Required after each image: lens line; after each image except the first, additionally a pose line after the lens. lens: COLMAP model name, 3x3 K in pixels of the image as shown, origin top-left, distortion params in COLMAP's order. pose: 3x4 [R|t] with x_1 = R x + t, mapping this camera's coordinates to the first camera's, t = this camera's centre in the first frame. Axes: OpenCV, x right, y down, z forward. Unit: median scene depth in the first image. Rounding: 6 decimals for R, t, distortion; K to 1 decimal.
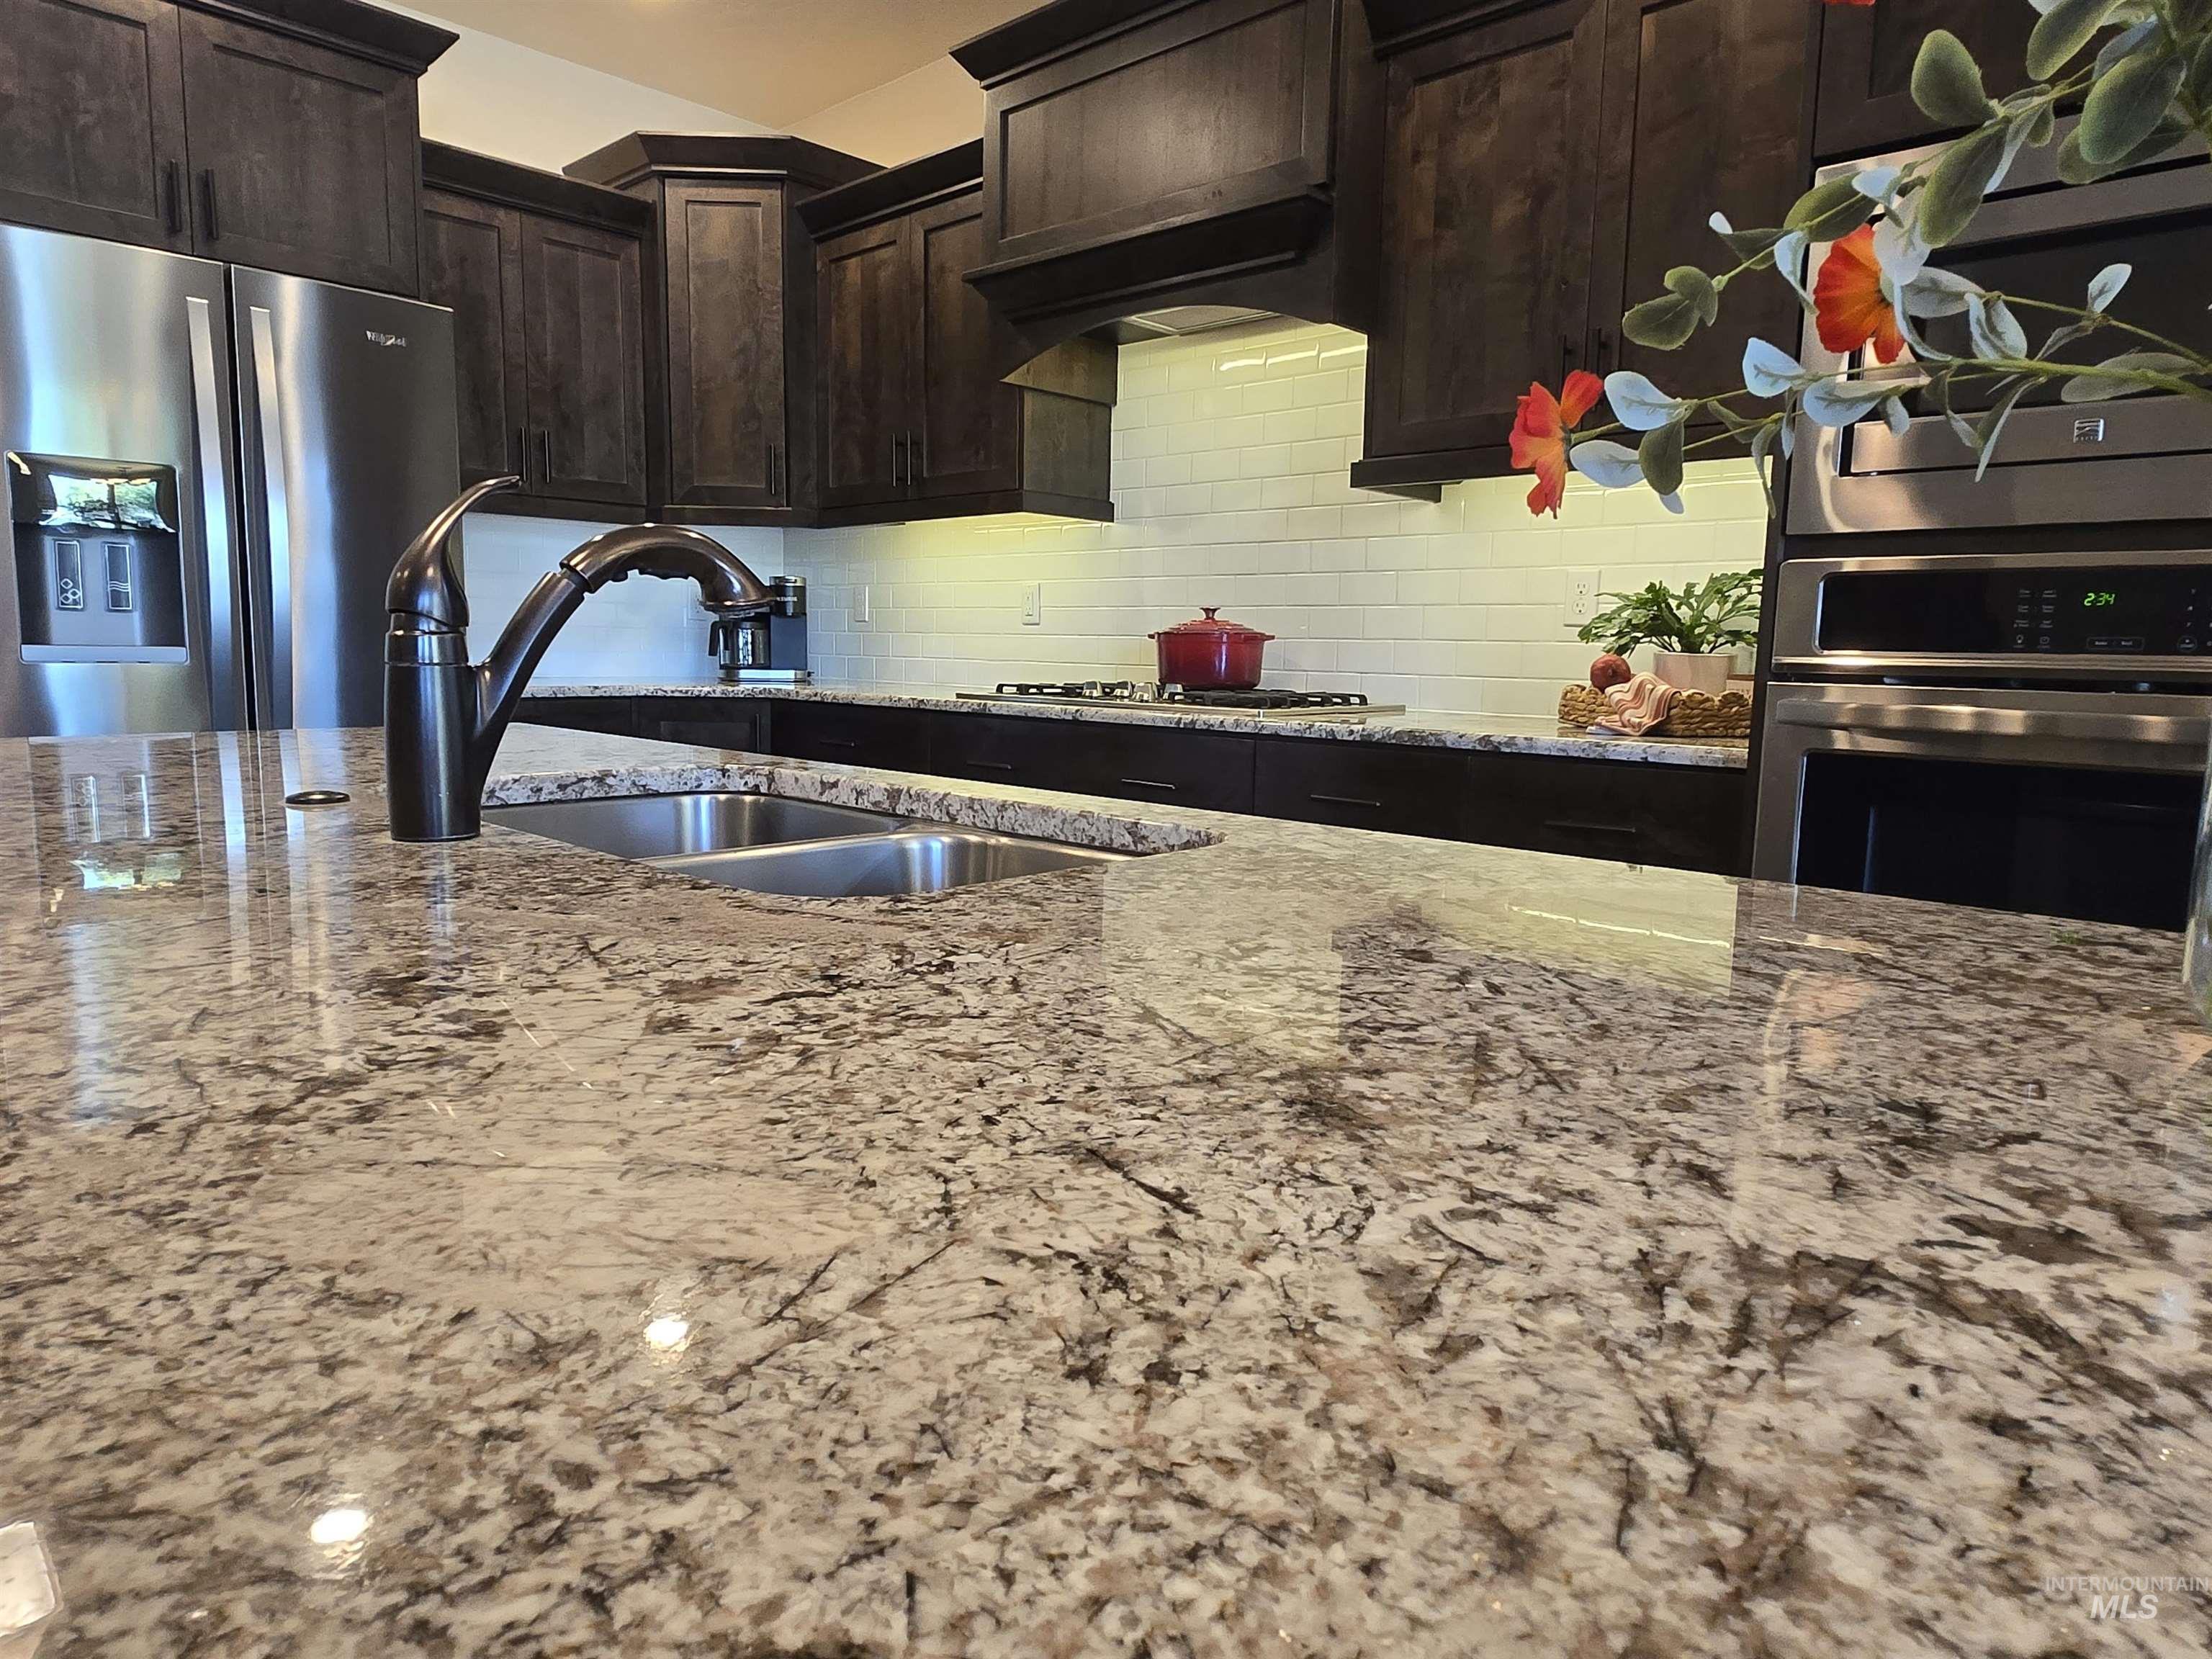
lens RADIAL K [[1312.4, 0, 1108.8], [0, 1312.4, 825.7], [0, 0, 1]] dist [-0.003965, 0.000745]
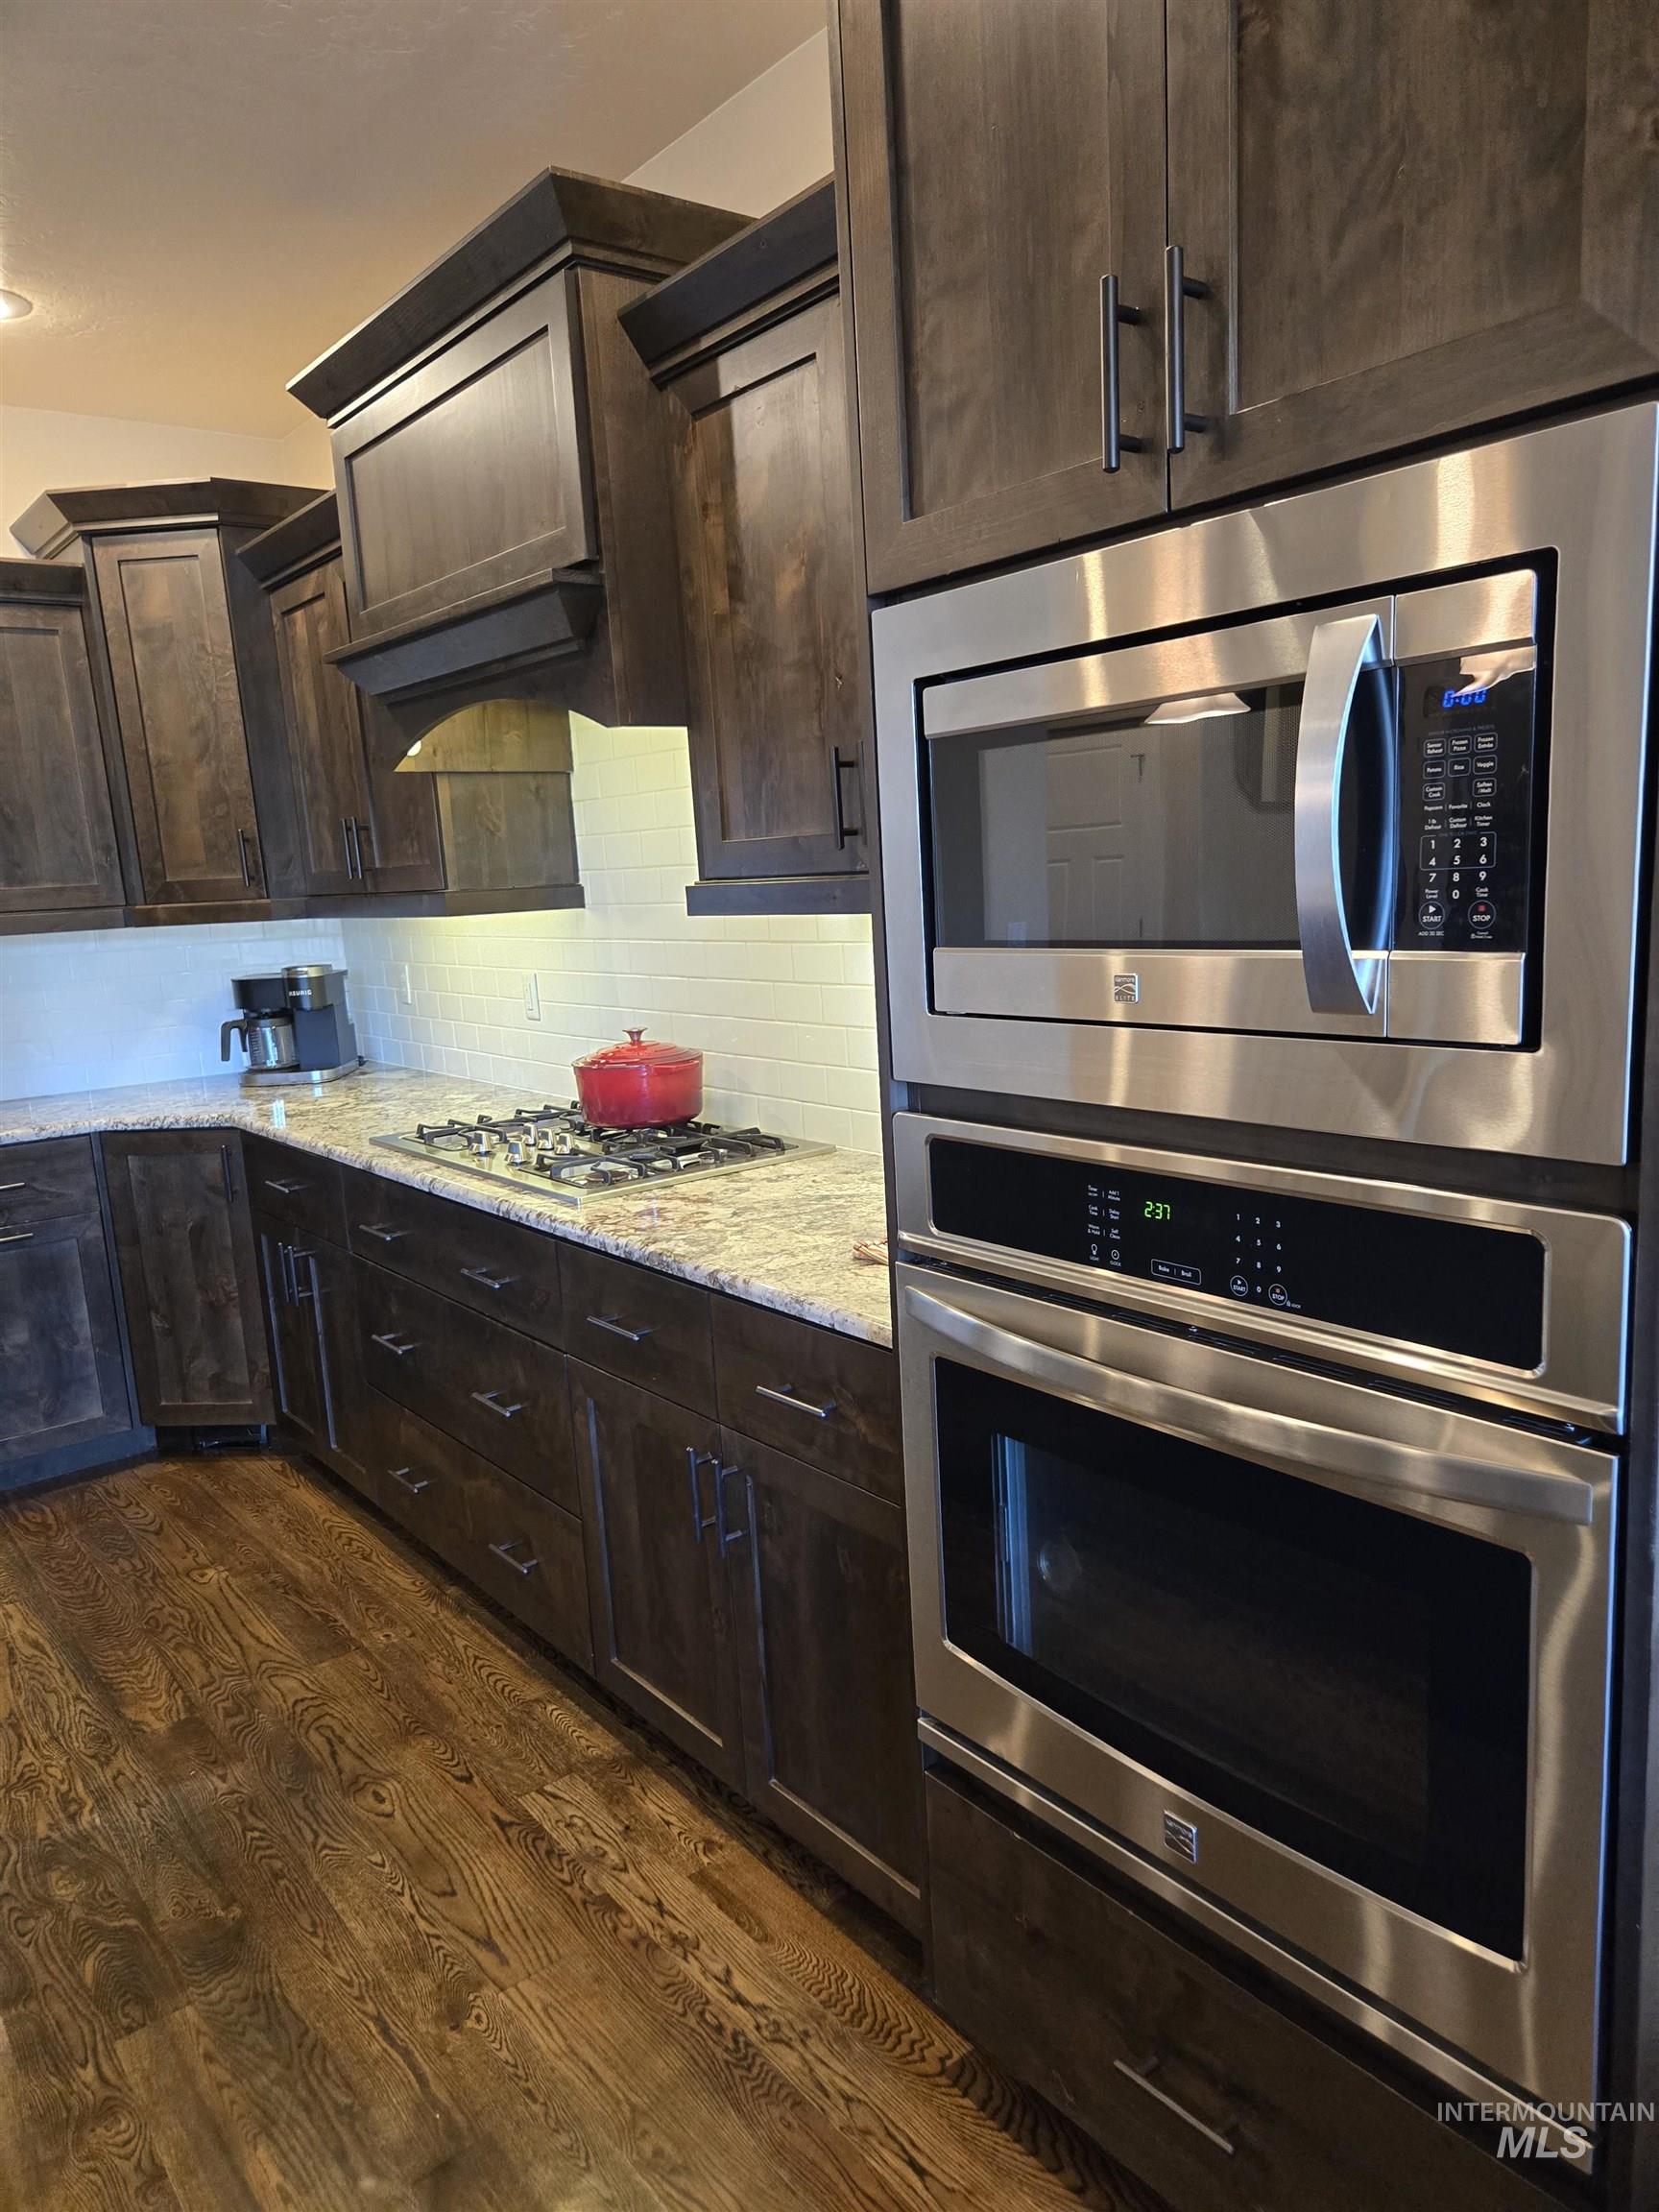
lens RADIAL K [[1494.5, 0, 833.7], [0, 1494.5, 1144.7], [0, 0, 1]] dist [0.046869, -0.013863]
pose [[0.984360, -0.037199, -0.172199, 0.395774], [0.045798, 0.997880, 0.046233, -0.140990], [0.170114, -0.053397, 0.983977, 0.075169]]
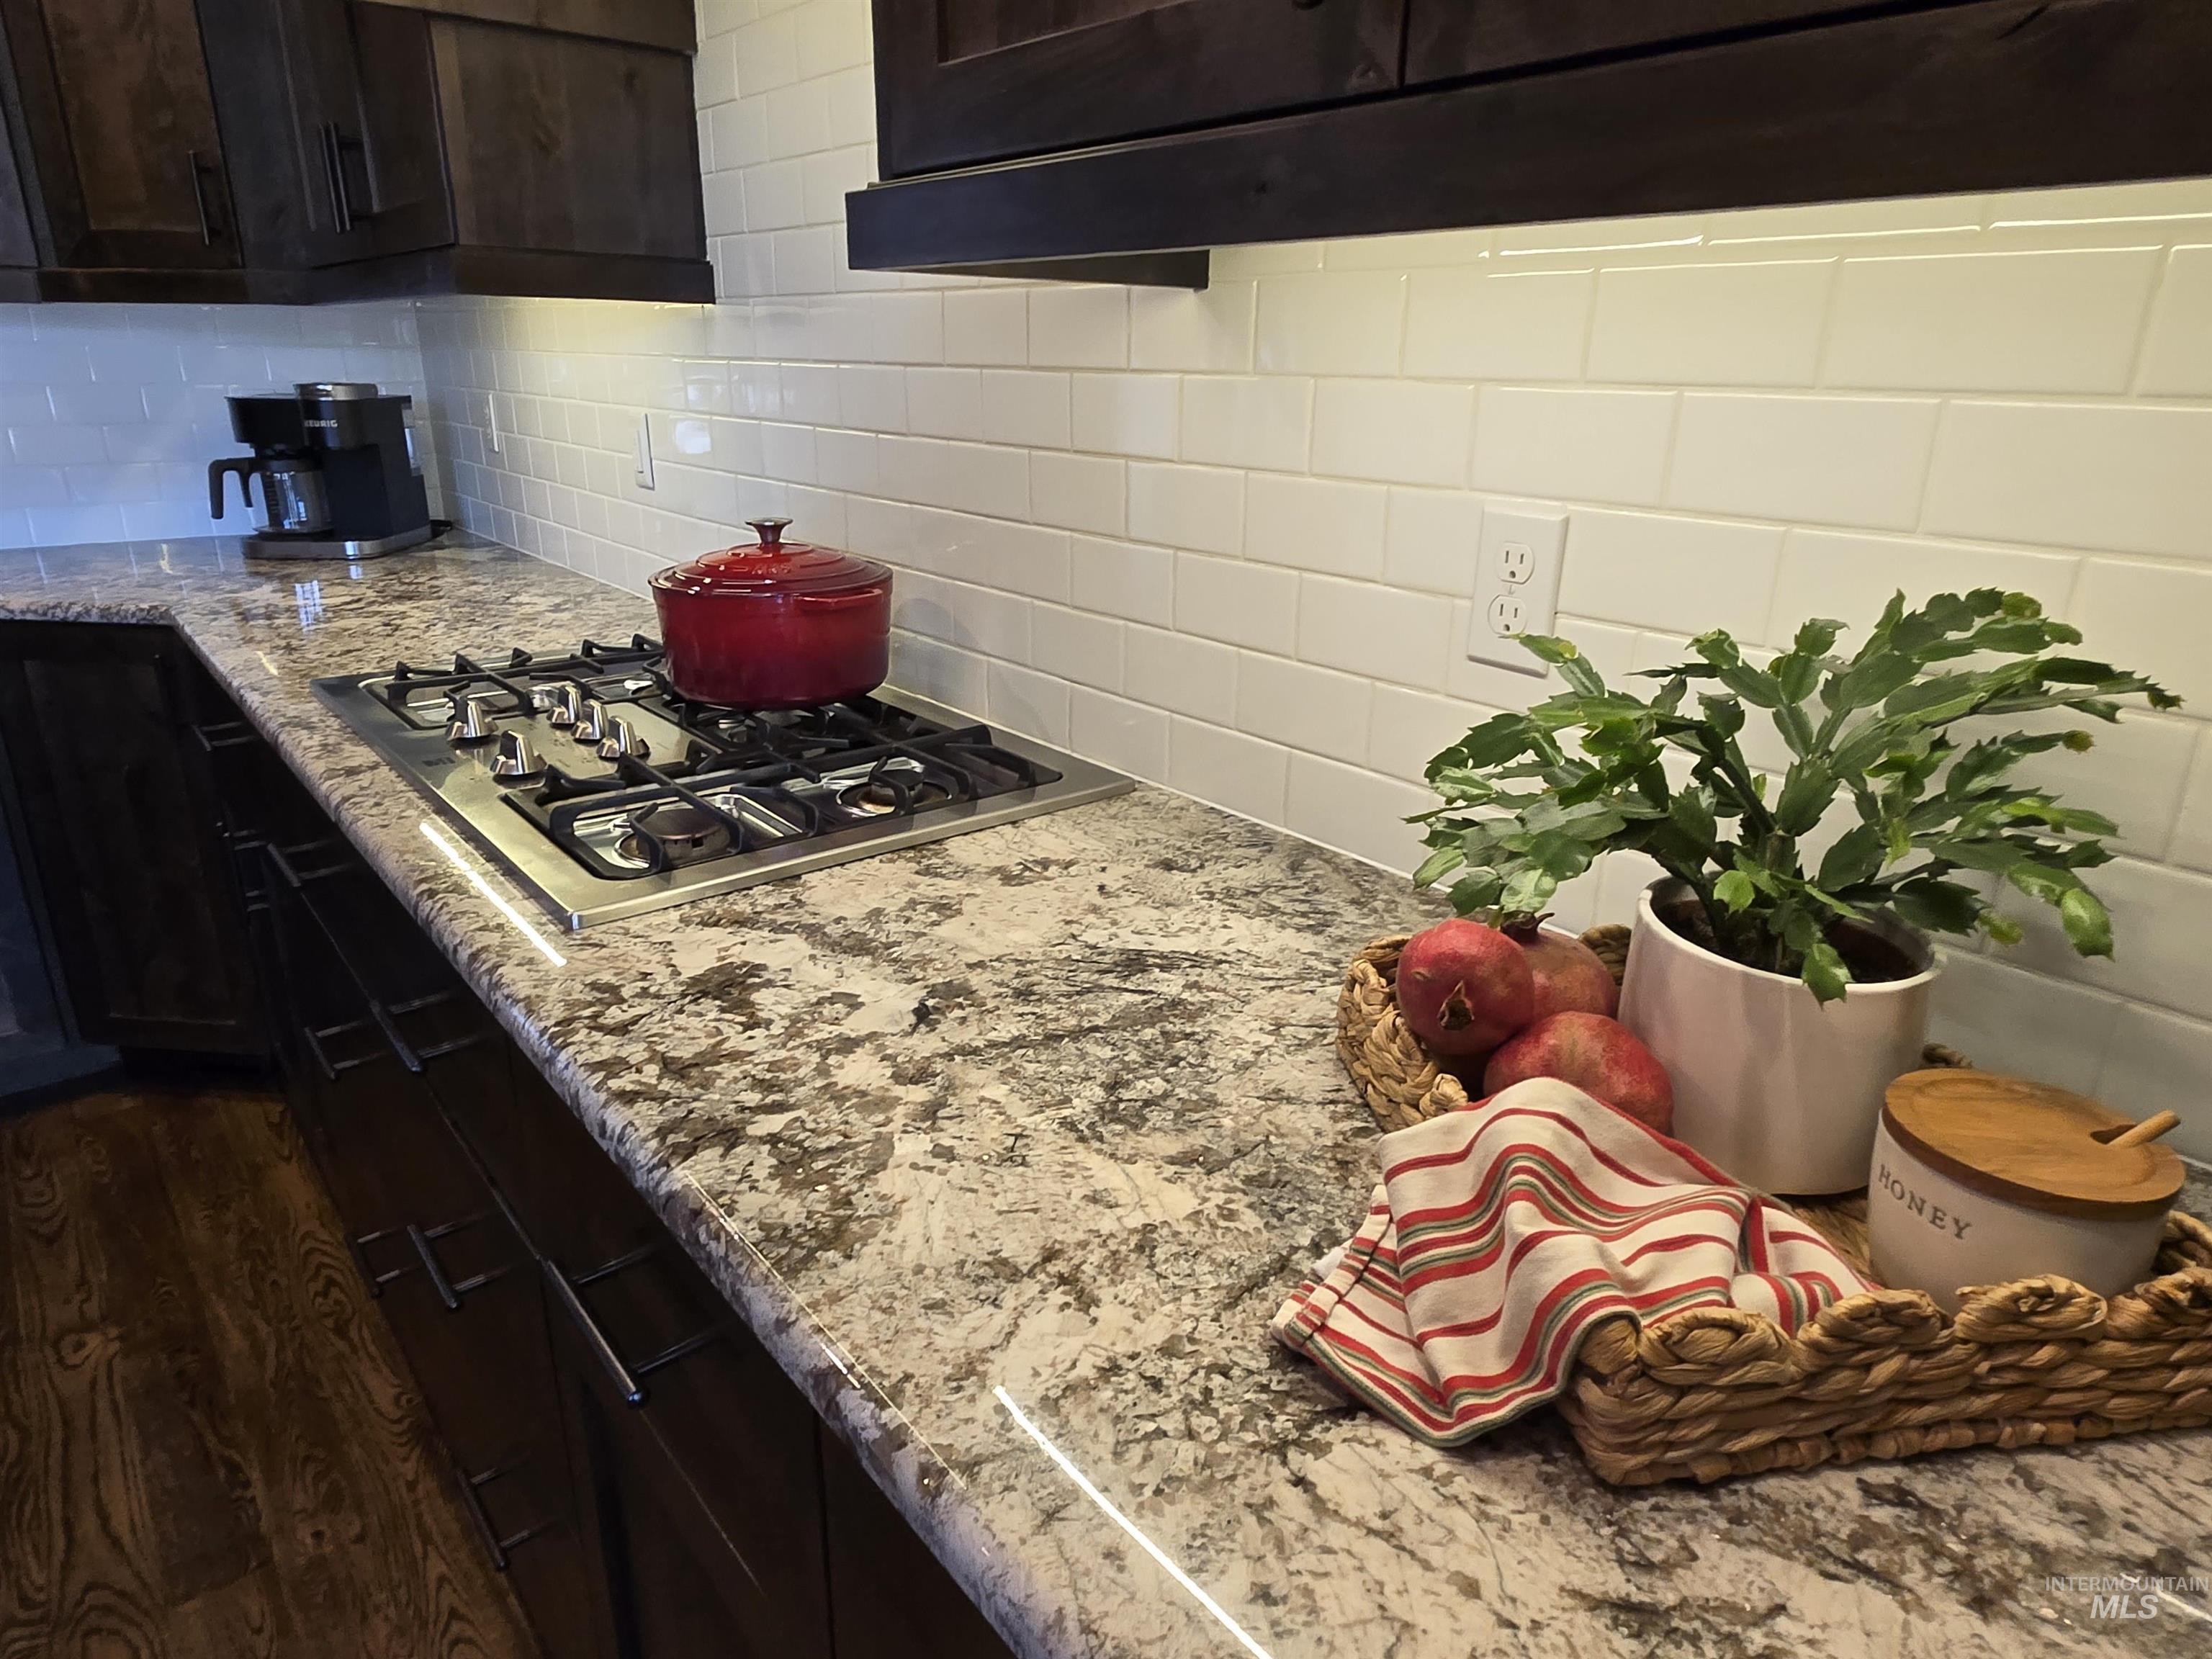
lens RADIAL K [[1335.6, 0, 1085.4], [0, 1335.6, 828.2], [0, 0, 1]] dist [-0.001084, -0.003988]
pose [[0.989288, 0.048940, -0.137529, 0.278141], [-0.020482, 0.979343, 0.201168, -0.169341], [0.144533, -0.196196, 0.969854, 0.580922]]
